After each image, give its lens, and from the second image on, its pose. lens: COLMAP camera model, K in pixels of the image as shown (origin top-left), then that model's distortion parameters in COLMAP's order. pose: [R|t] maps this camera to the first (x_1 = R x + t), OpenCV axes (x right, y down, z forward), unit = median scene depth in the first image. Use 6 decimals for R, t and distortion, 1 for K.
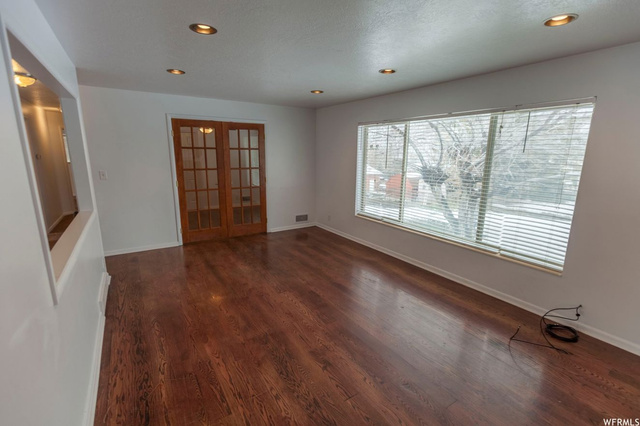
lens RADIAL K [[289.6, 0, 319.9], [0, 289.6, 213.6], [0, 0, 1]] dist [0.012468, -0.000097]
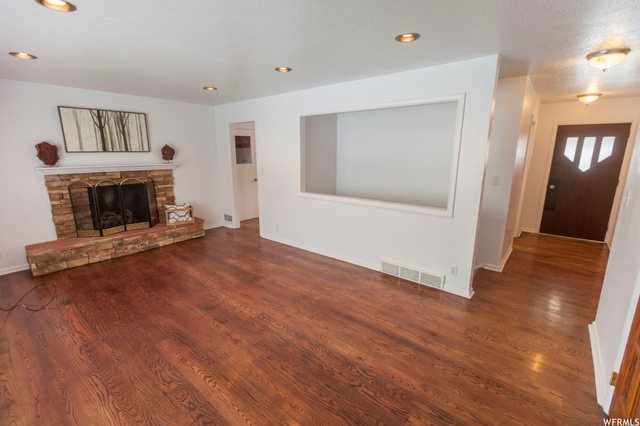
lens RADIAL K [[289.6, 0, 318.9], [0, 289.6, 213.5], [0, 0, 1]] dist [0.012468, -0.000097]
pose [[-0.955452, 0.054994, -0.289977, -0.063946], [-0.068859, 0.913838, 0.400198, -0.353867], [0.287000, 0.402337, -0.869342, 1.655926]]
